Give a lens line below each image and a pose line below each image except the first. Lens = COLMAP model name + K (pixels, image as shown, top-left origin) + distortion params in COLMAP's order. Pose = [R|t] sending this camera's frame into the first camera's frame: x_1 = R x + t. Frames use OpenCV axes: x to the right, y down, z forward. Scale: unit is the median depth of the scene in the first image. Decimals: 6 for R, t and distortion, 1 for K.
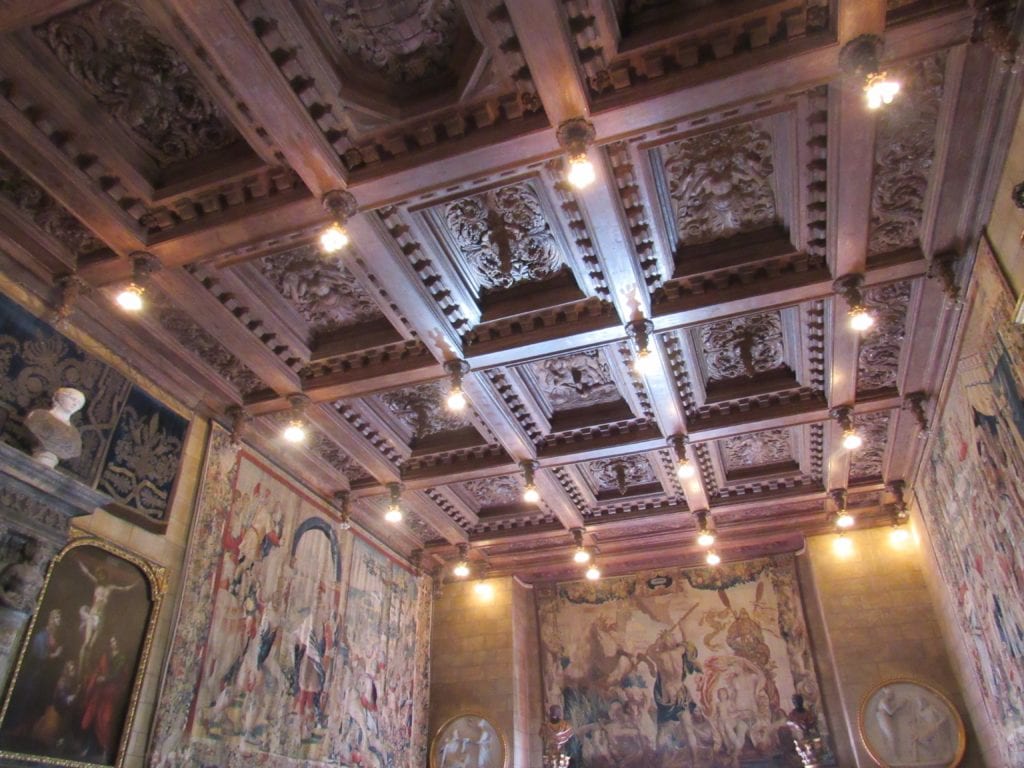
lens RADIAL K [[738.5, 0, 512.2], [0, 738.5, 384.5], [0, 0, 1]] dist [-0.011410, -0.003320]
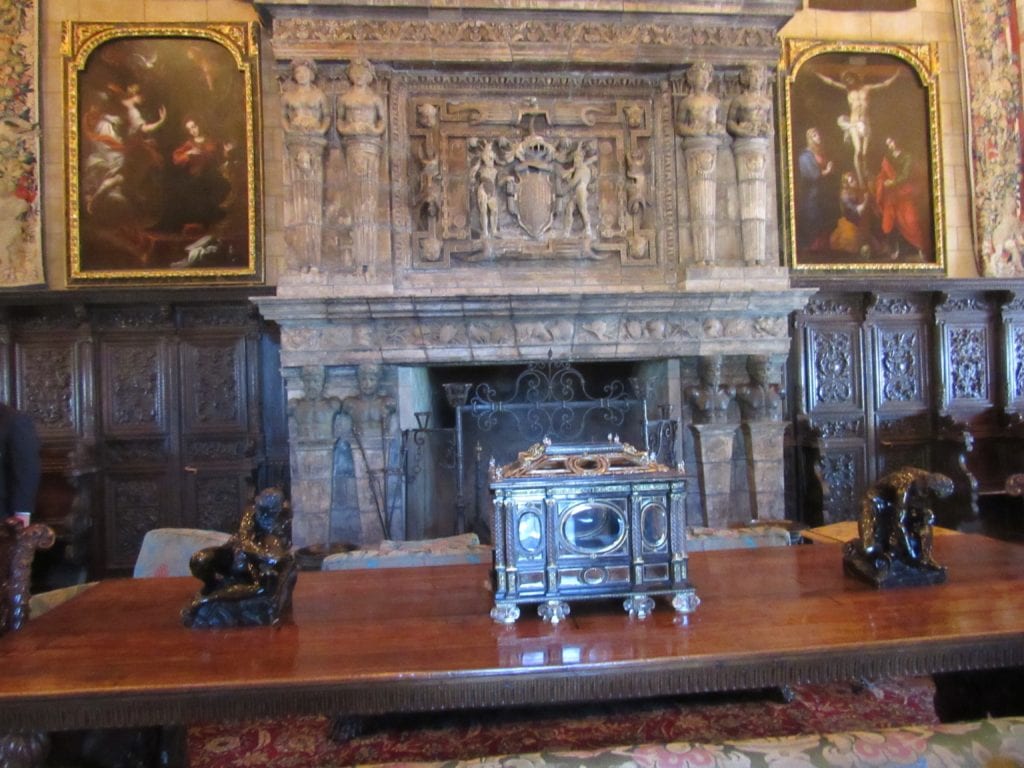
lens RADIAL K [[738.5, 0, 512.1], [0, 738.5, 382.7], [0, 0, 1]] dist [-0.011410, -0.003320]
pose [[0.419950, -0.012580, -0.907460, 0.071199], [0.510896, 0.829695, 0.224928, 0.153340], [0.750085, -0.558076, 0.354857, 0.171326]]
